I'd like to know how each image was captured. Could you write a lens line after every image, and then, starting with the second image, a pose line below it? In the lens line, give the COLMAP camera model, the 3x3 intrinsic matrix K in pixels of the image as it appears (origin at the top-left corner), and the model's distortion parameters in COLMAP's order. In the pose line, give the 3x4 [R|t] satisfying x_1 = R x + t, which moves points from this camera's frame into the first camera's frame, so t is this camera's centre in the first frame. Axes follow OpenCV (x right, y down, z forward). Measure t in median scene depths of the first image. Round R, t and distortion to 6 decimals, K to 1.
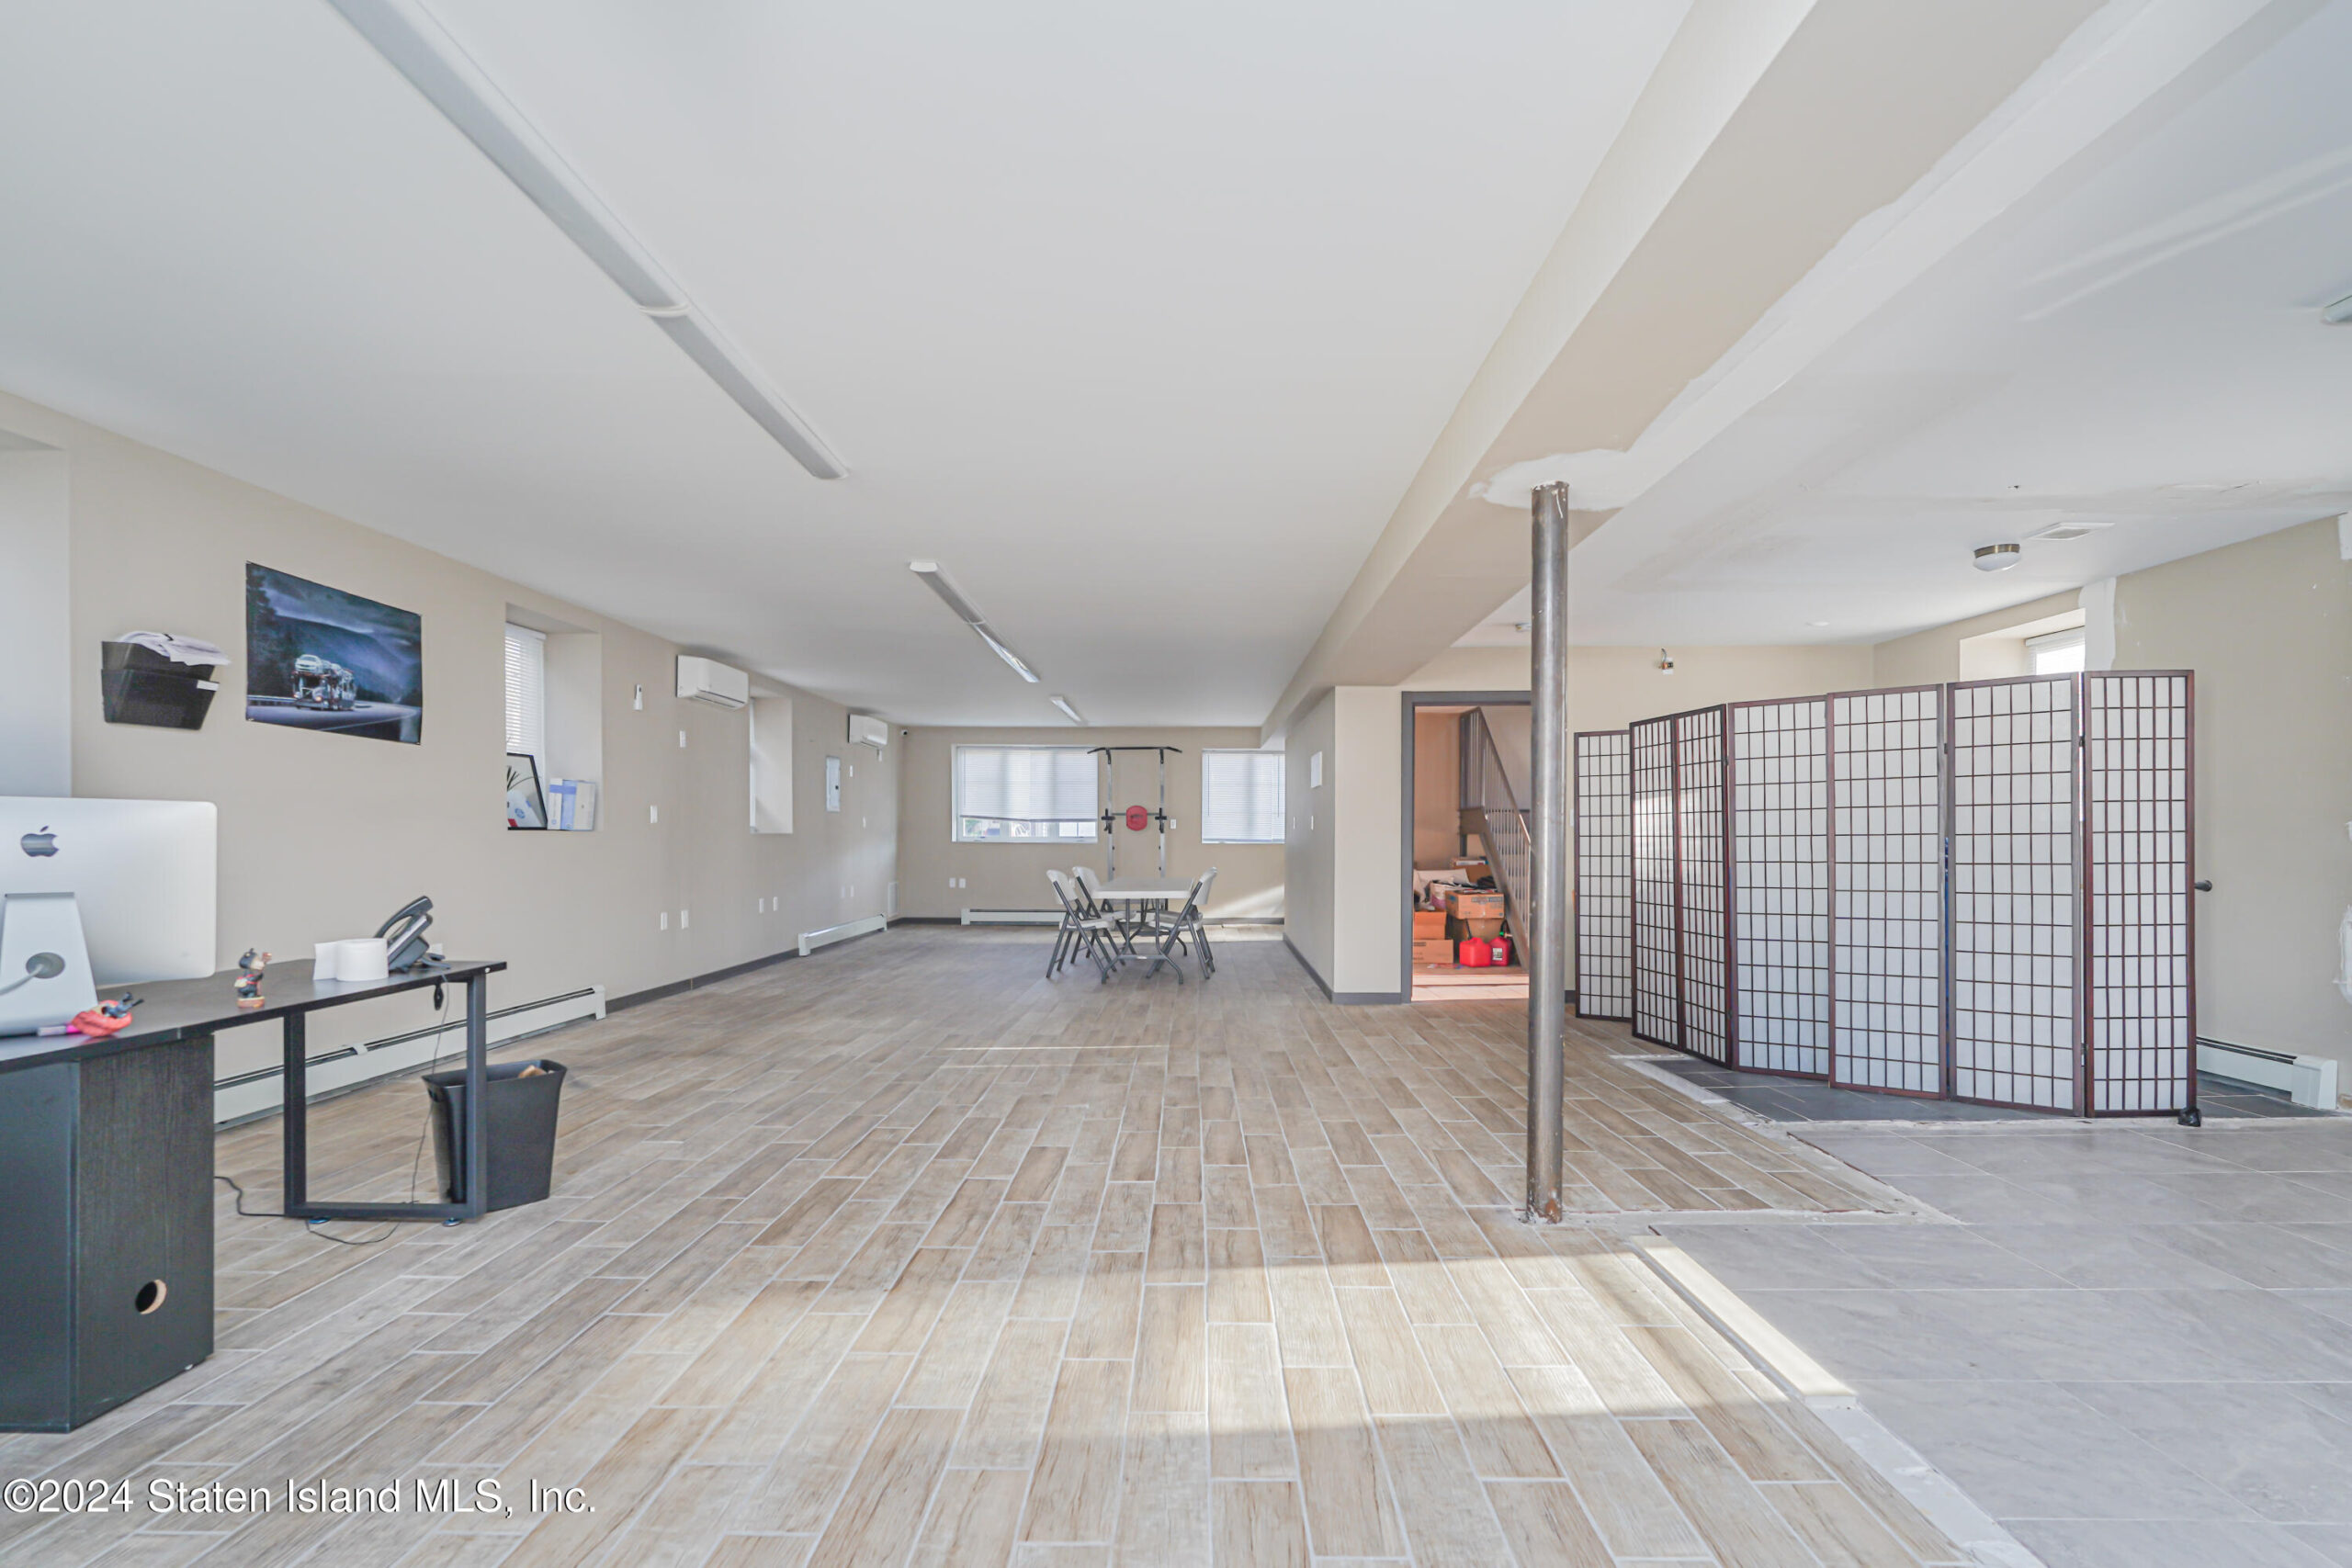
lens RADIAL K [[1046.7, 0, 1217.5], [0, 1046.7, 839.8], [0, 0, 1]] dist [0.000444, 0.000173]
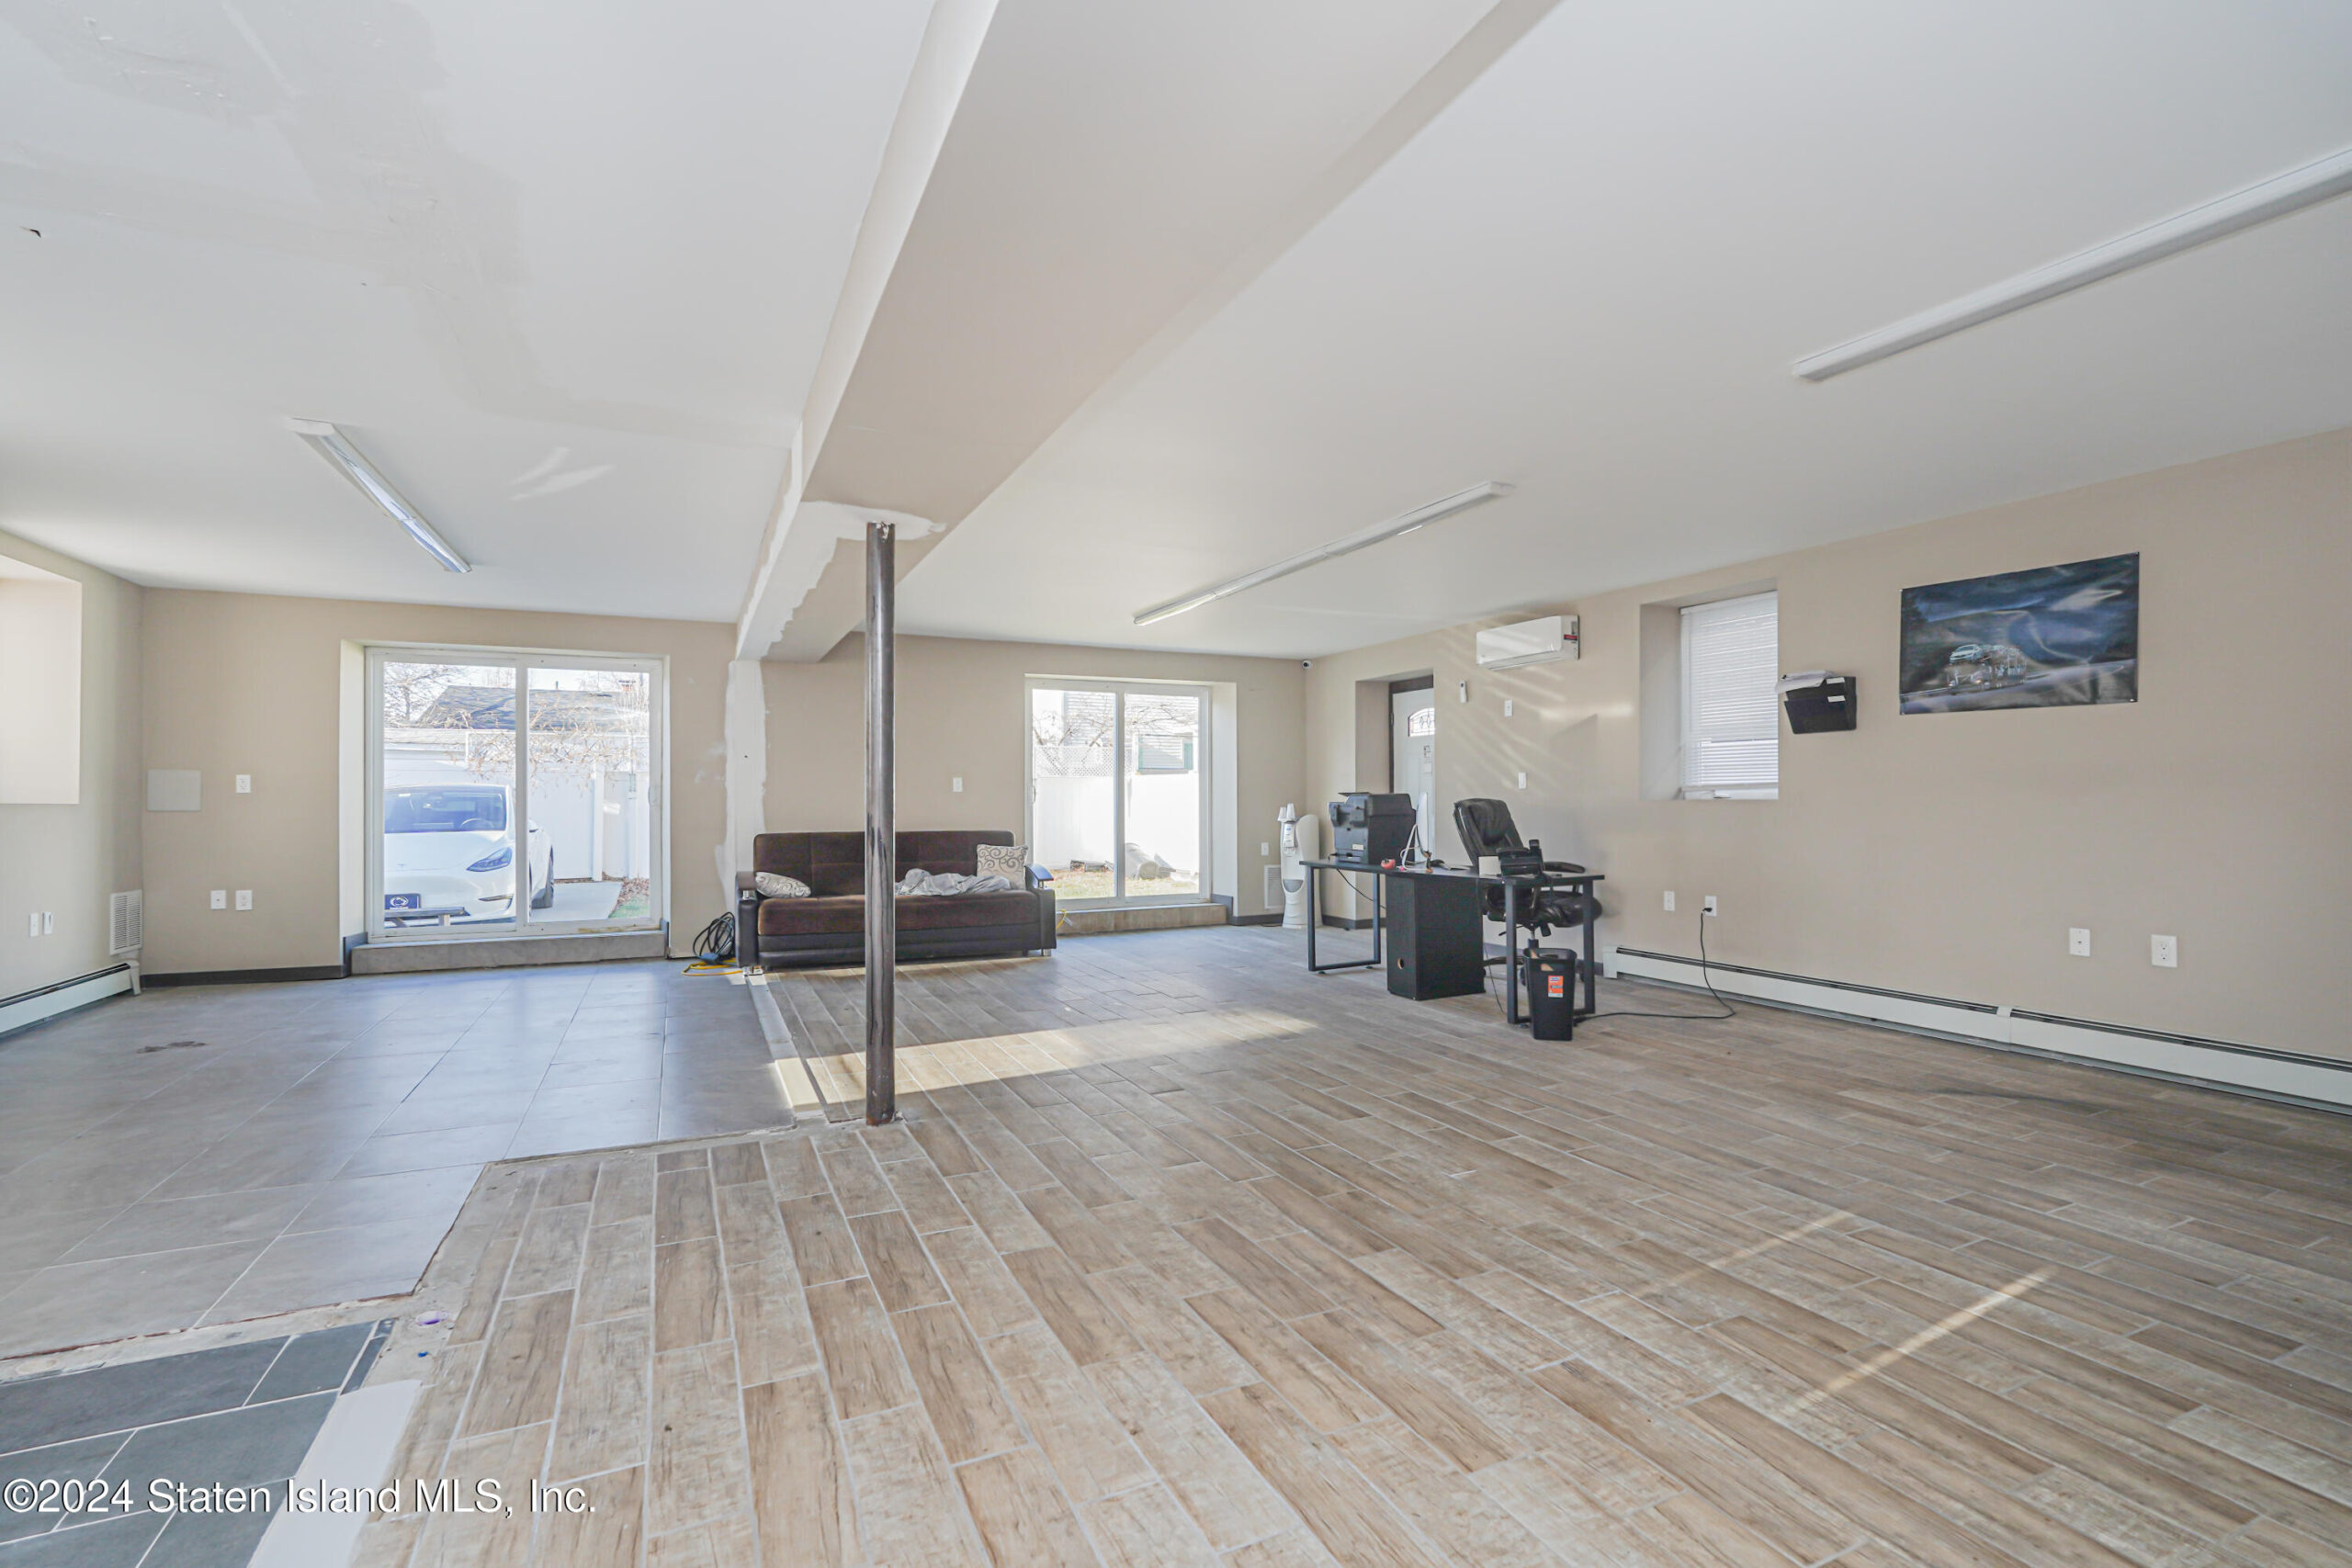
lens RADIAL K [[1132.4, 0, 1192.0], [0, 1132.4, 782.7], [0, 0, 1]] dist [0.006278, 0.000834]
pose [[-0.910416, -0.006128, -0.413648, 0.426554], [0.000174, 0.999885, -0.015196, -0.010711], [0.413693, -0.013907, -0.910310, 1.898111]]
